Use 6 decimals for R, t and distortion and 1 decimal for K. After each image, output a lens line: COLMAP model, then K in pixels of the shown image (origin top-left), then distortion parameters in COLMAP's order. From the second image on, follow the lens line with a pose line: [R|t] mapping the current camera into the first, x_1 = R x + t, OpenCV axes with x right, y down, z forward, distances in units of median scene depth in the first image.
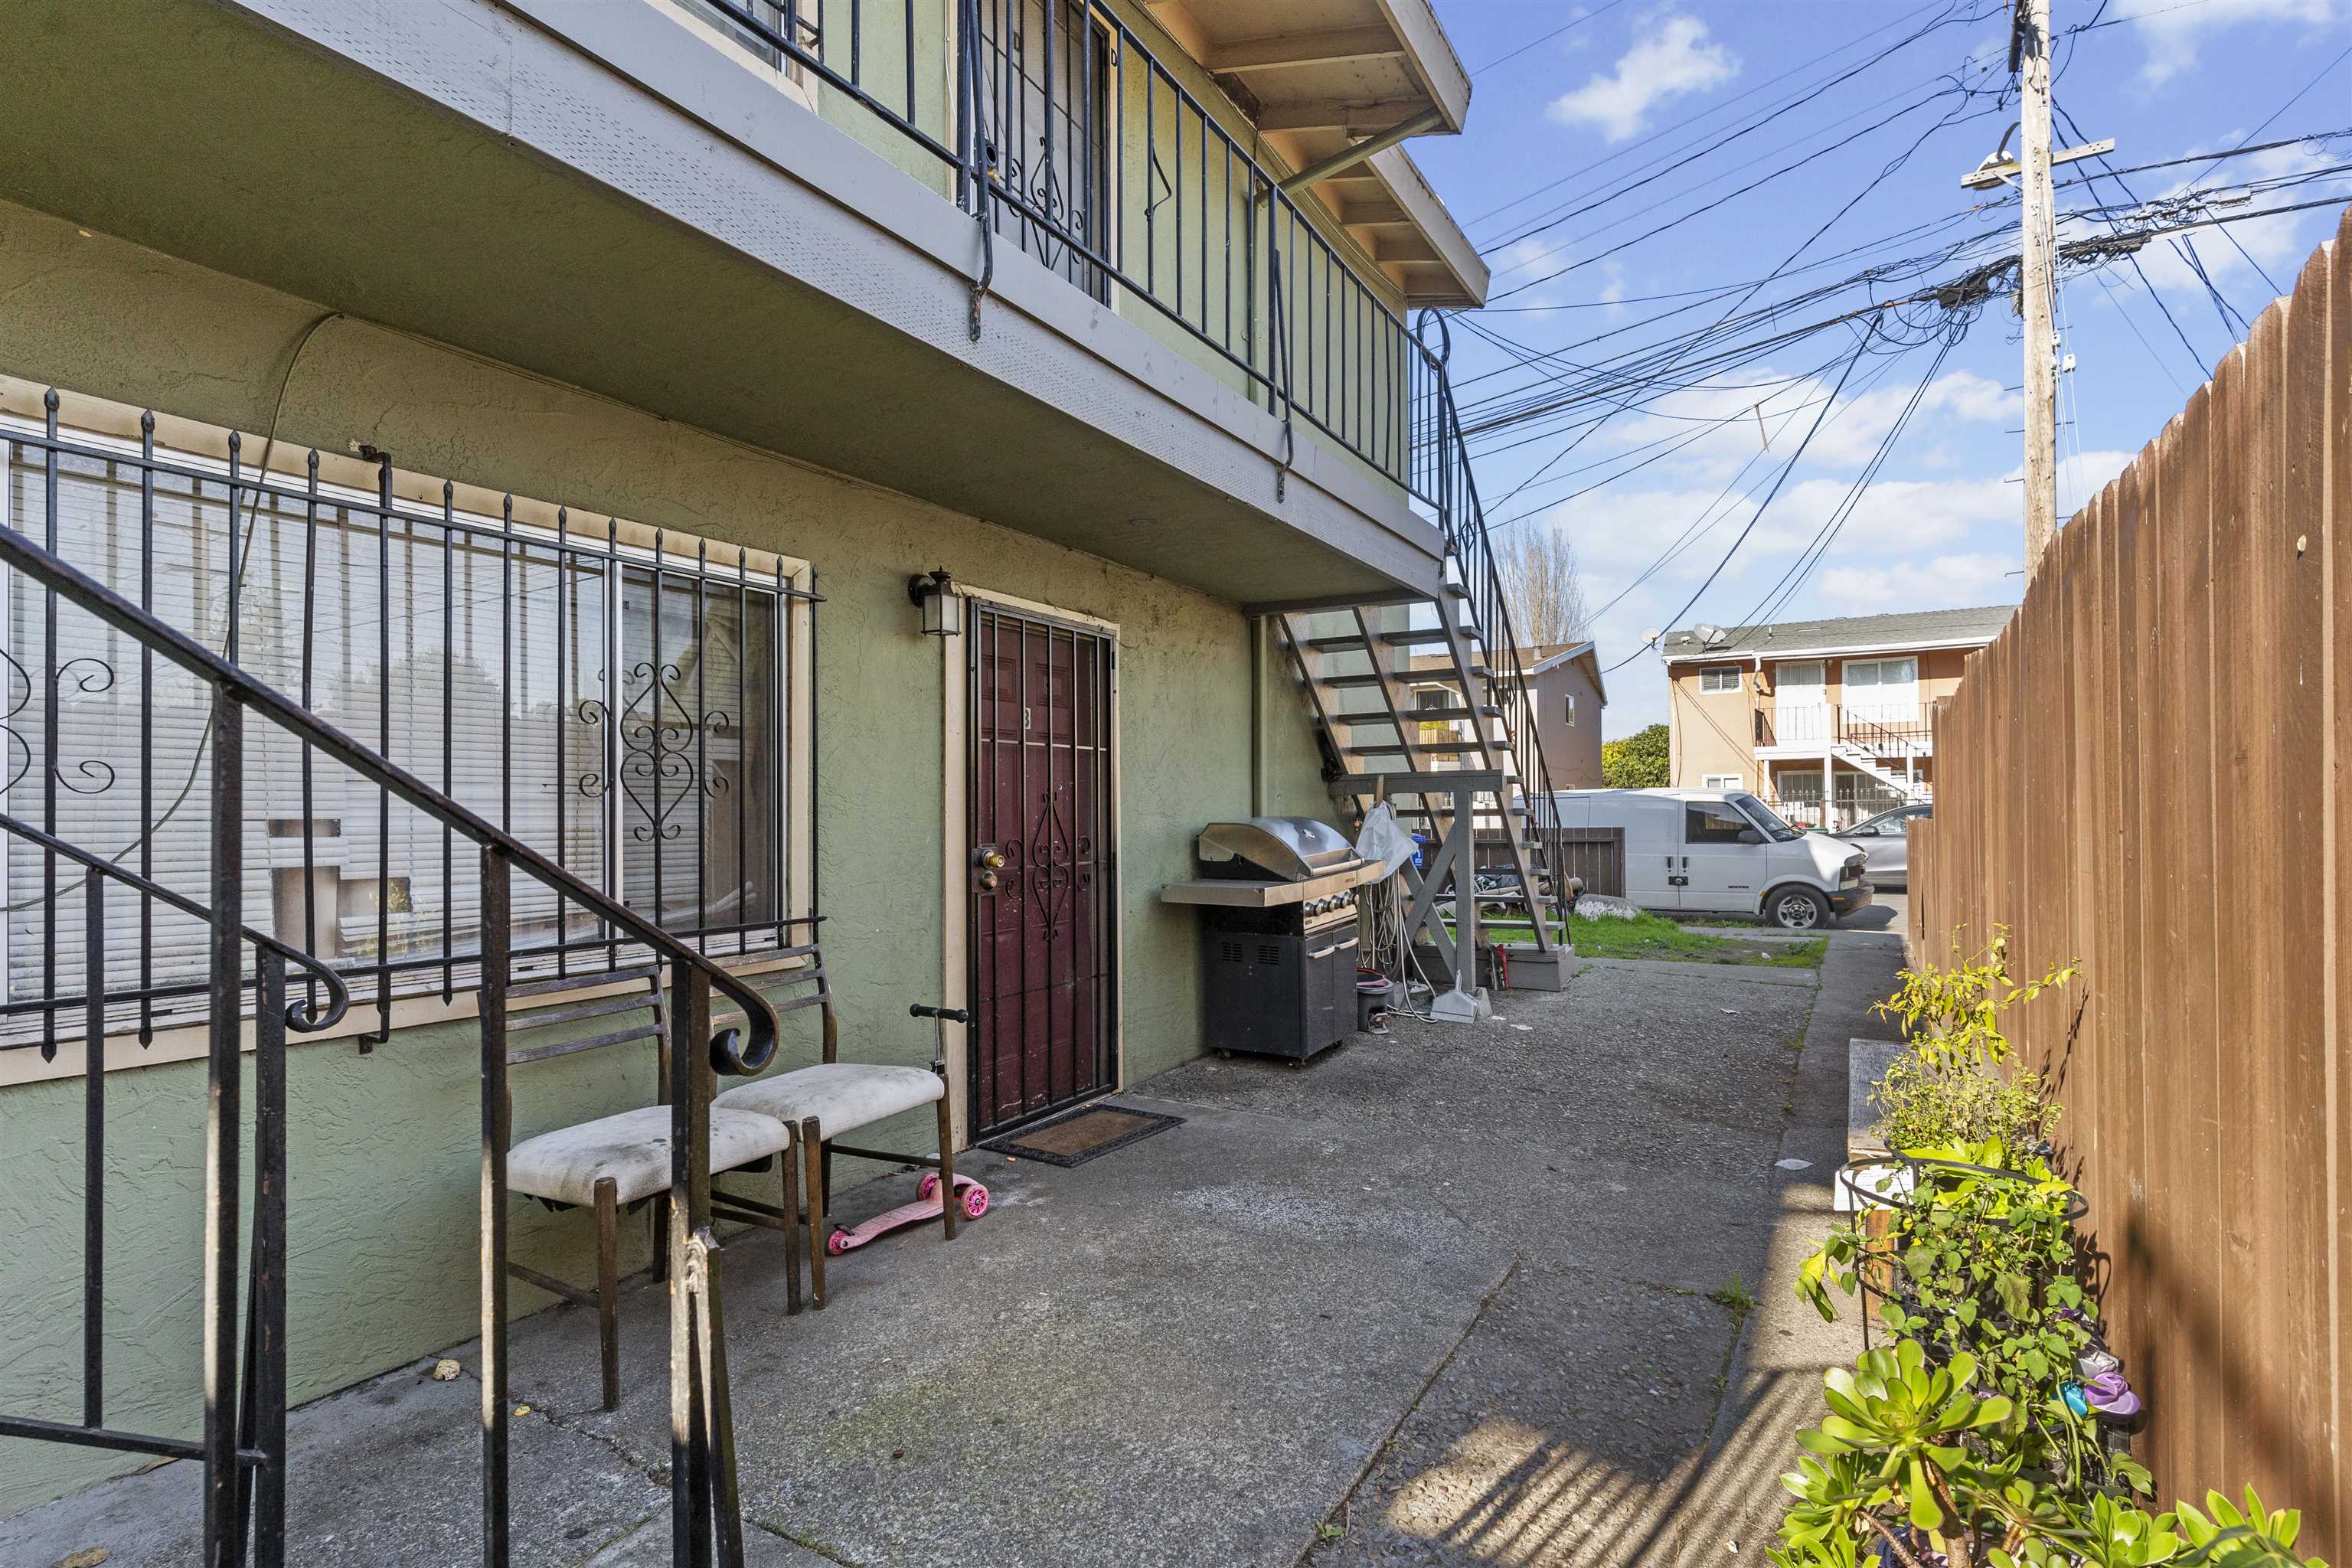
lens RADIAL K [[1160.2, 0, 1179.5], [0, 1160.2, 799.0], [0, 0, 1]] dist [-0.000310, 0.000311]
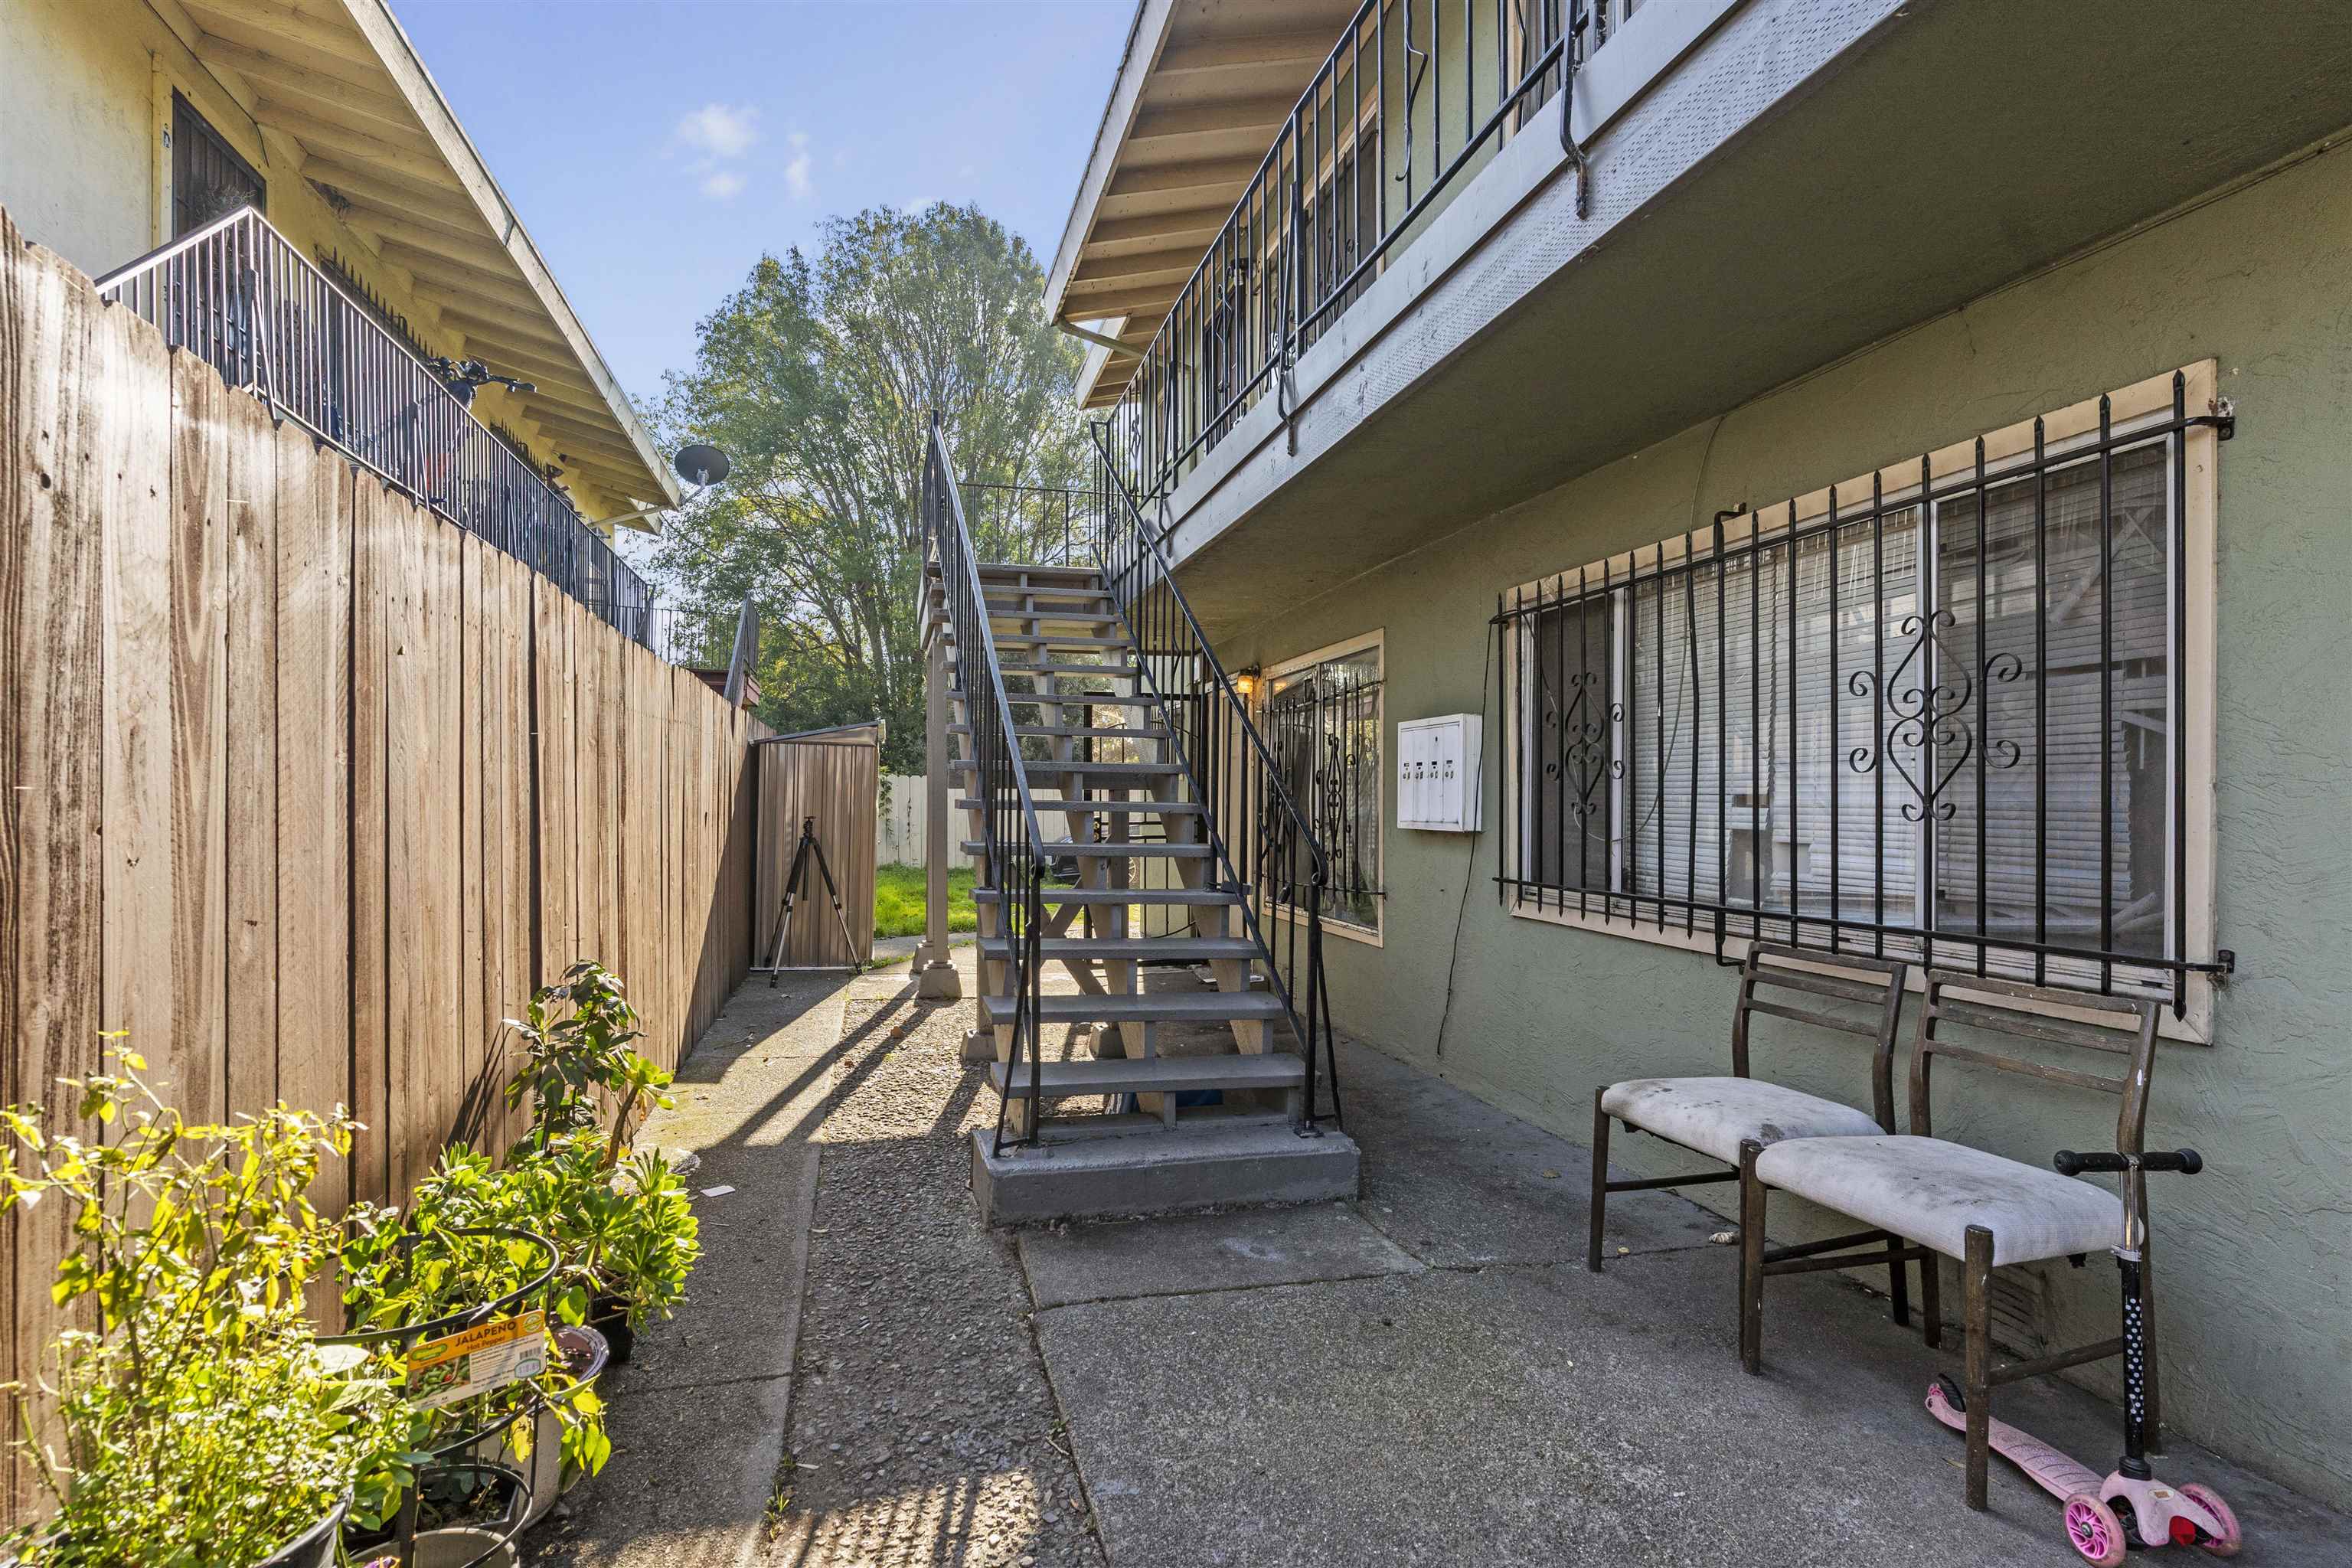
lens RADIAL K [[1160.2, 0, 1179.5], [0, 1160.2, 799.0], [0, 0, 1]] dist [-0.000310, 0.000311]
pose [[-0.701670, 0.005805, -0.712478, 0.584439], [0.010205, 0.999946, -0.001904, 0.017026], [0.712429, -0.008607, -0.701692, 1.301121]]
